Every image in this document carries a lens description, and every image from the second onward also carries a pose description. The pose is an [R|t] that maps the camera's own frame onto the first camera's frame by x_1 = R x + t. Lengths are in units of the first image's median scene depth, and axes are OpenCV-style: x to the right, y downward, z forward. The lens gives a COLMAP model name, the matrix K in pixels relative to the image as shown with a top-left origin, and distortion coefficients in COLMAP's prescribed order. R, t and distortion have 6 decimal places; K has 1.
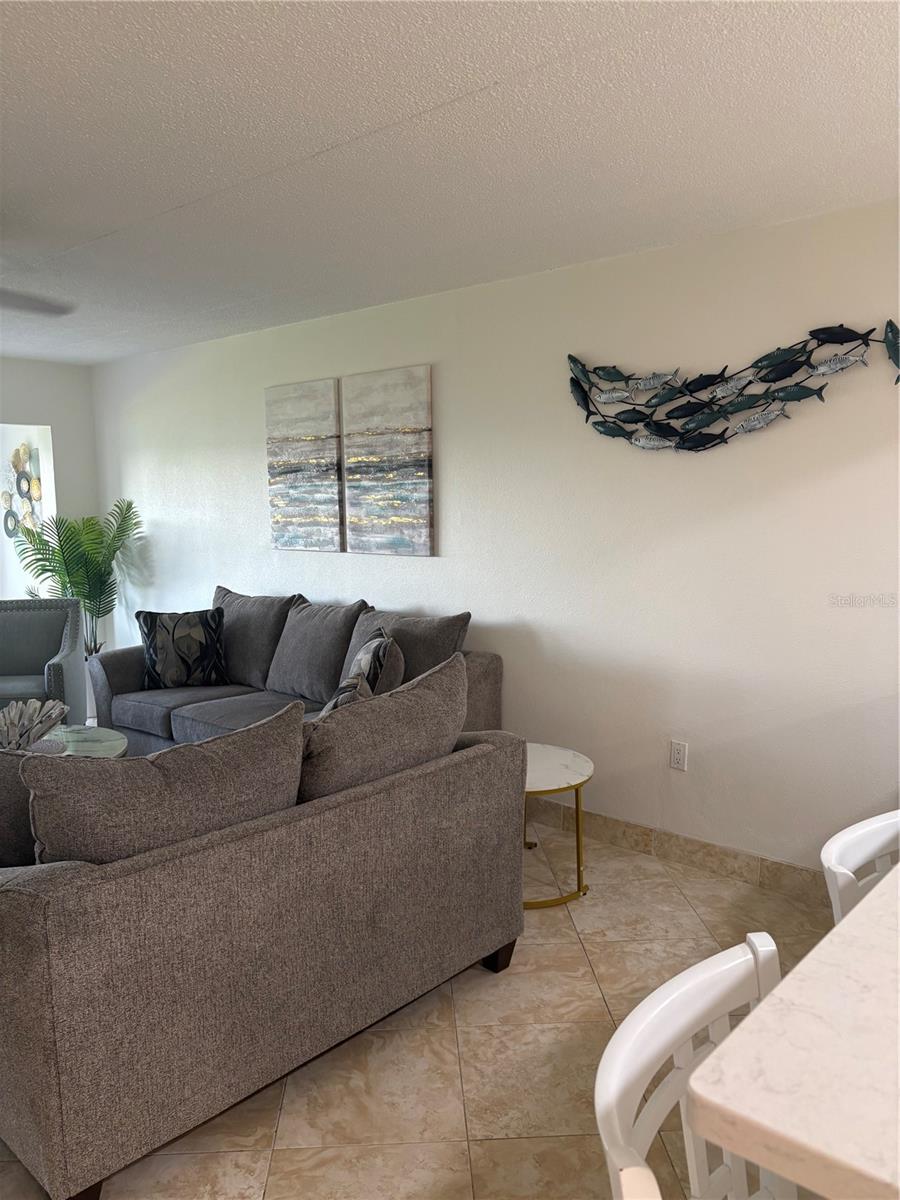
lens RADIAL K [[905.9, 0, 454.7], [0, 905.9, 608.6], [0, 0, 1]] dist [0.044576, -0.049487]
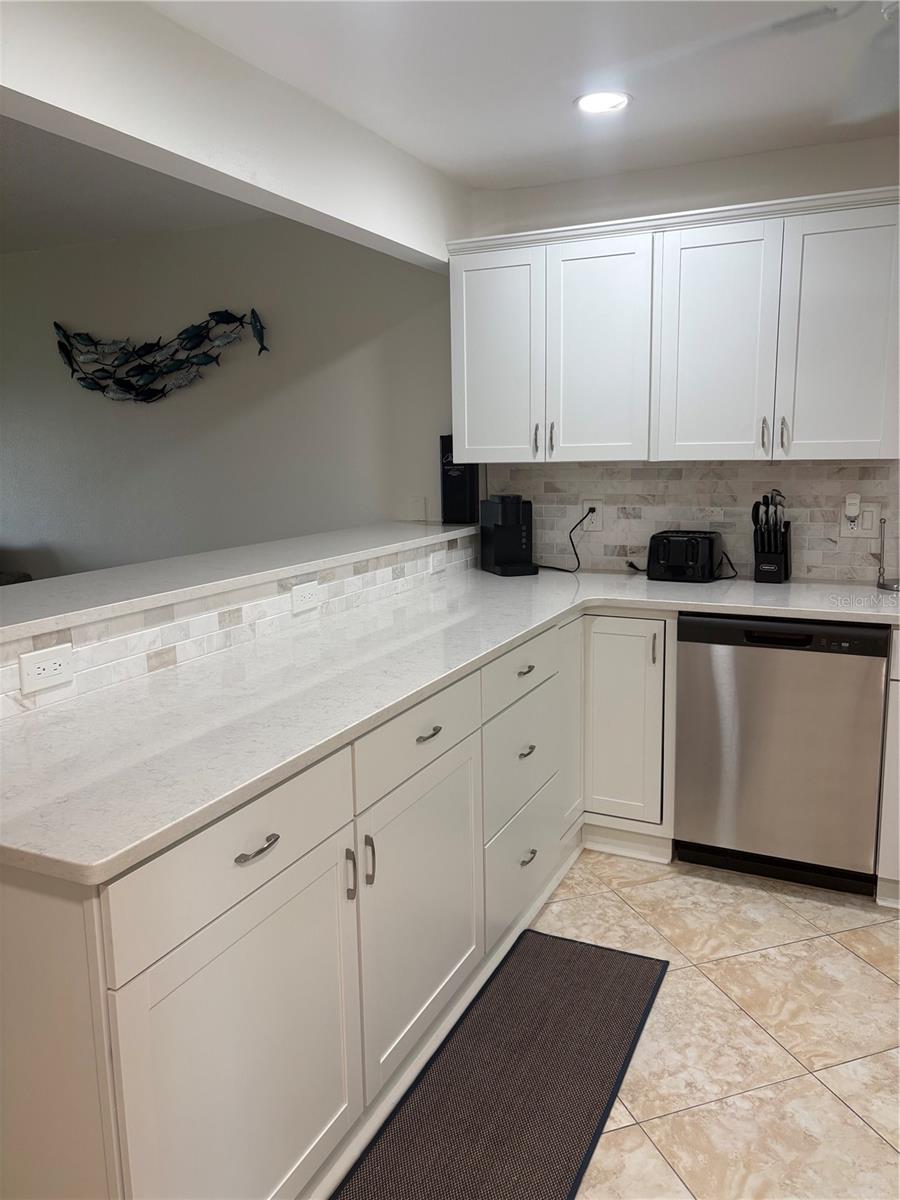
lens RADIAL K [[905.9, 0, 439.9], [0, 905.9, 596.8], [0, 0, 1]] dist [0.044576, -0.049487]
pose [[0.963723, -0.049350, 0.262302, 0.246471], [0.039646, 0.998324, 0.042163, 0.051396], [-0.263944, -0.030234, 0.964064, -0.289901]]
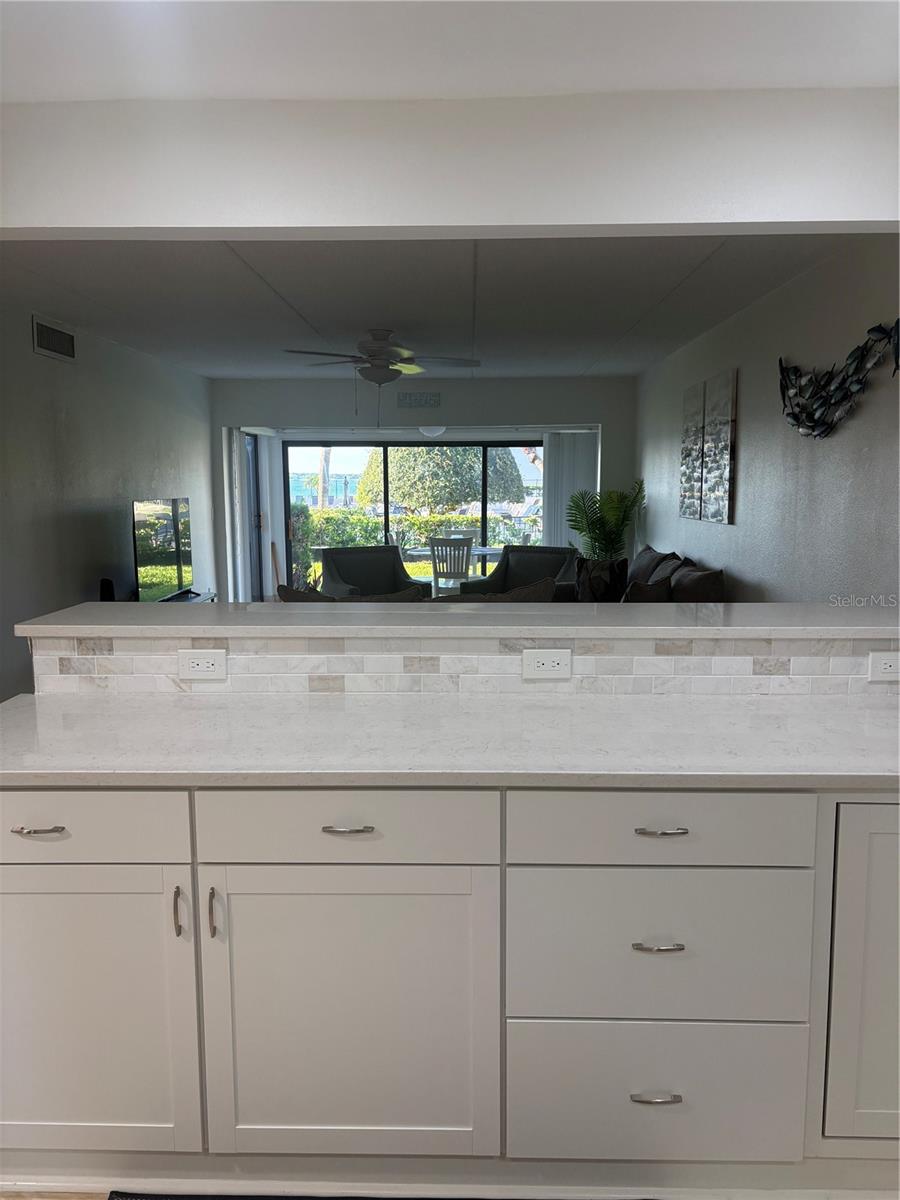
lens RADIAL K [[905.9, 0, 444.8], [0, 905.9, 600.2], [0, 0, 1]] dist [0.044576, -0.049487]
pose [[0.645081, 0.109265, -0.756261, 0.674065], [-0.100195, 0.993273, 0.058043, 0.011164], [0.757516, 0.038331, 0.651690, -0.088537]]
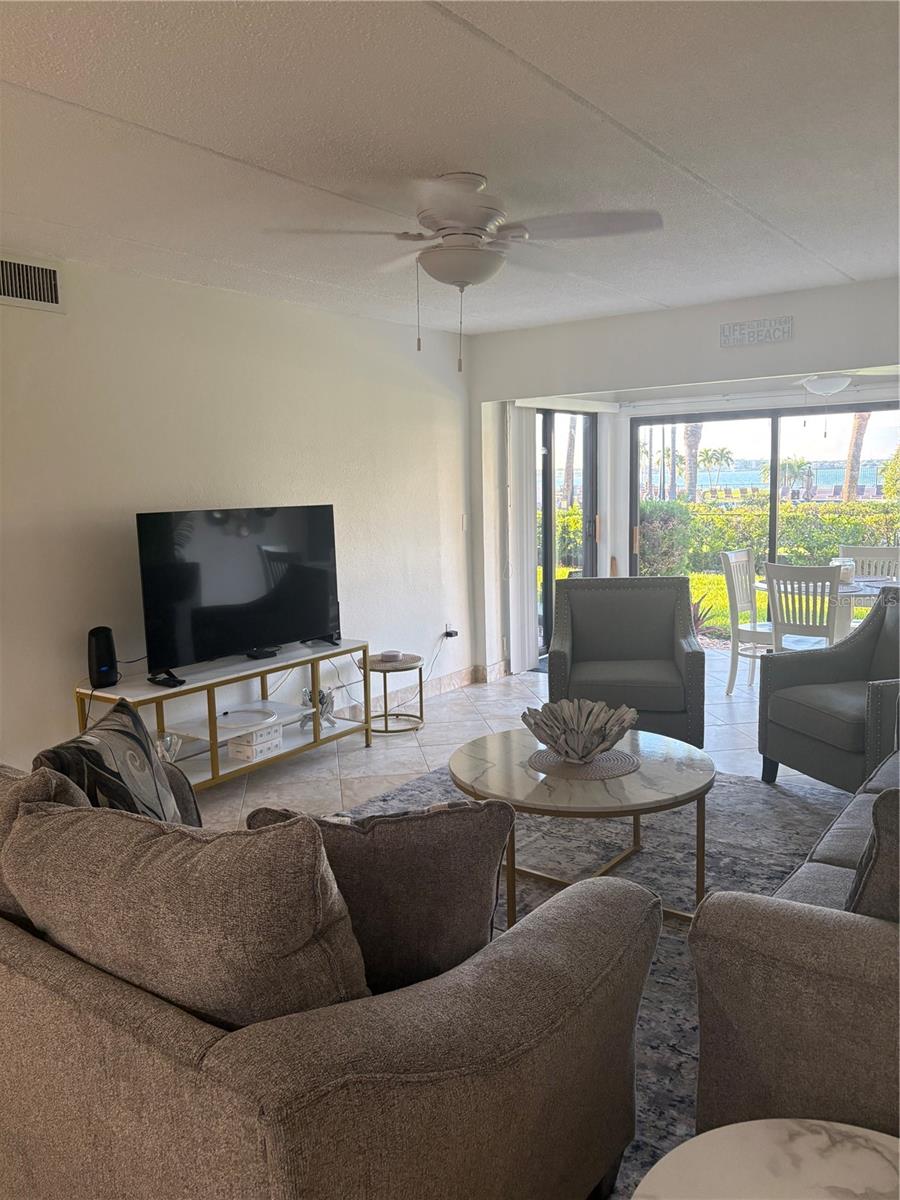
lens RADIAL K [[905.9, 0, 452.3], [0, 905.9, 603.1], [0, 0, 1]] dist [0.044576, -0.049487]
pose [[0.094357, 0.143772, -0.985102, 0.269876], [-0.101848, 0.985719, 0.134107, -0.074931], [0.990315, 0.087677, 0.107653, 0.650124]]
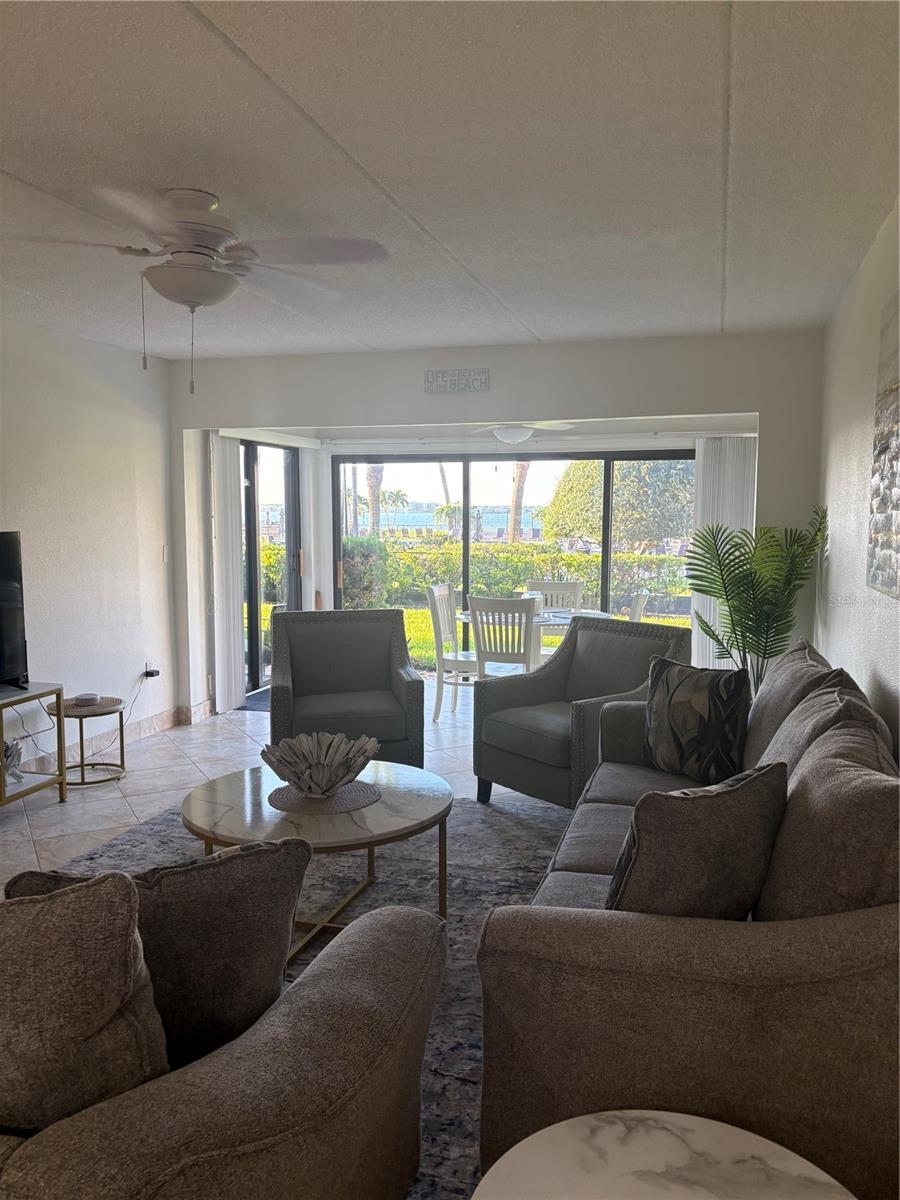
lens RADIAL K [[905.9, 0, 453.0], [0, 905.9, 602.2], [0, 0, 1]] dist [0.044576, -0.049487]
pose [[0.427711, 0.101244, -0.898228, 0.253593], [-0.121605, 0.991119, 0.053810, -0.065295], [0.895699, 0.086214, 0.436224, 0.609158]]
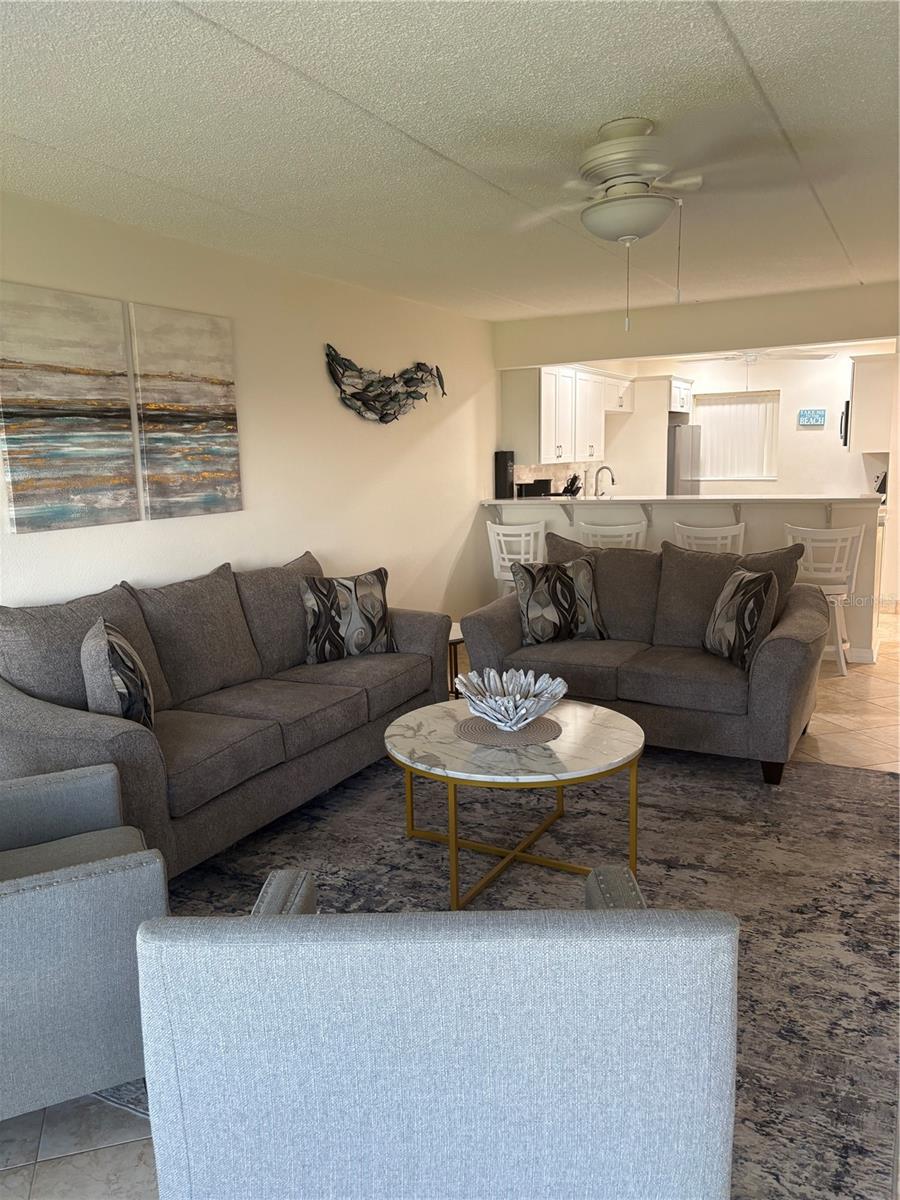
lens RADIAL K [[905.9, 0, 454.8], [0, 905.9, 602.8], [0, 0, 1]] dist [0.044576, -0.049487]
pose [[-0.238127, -0.137288, 0.961482, -1.082790], [0.153365, 0.972224, 0.176805, -0.101167], [-0.959049, 0.189560, -0.210458, 1.015114]]
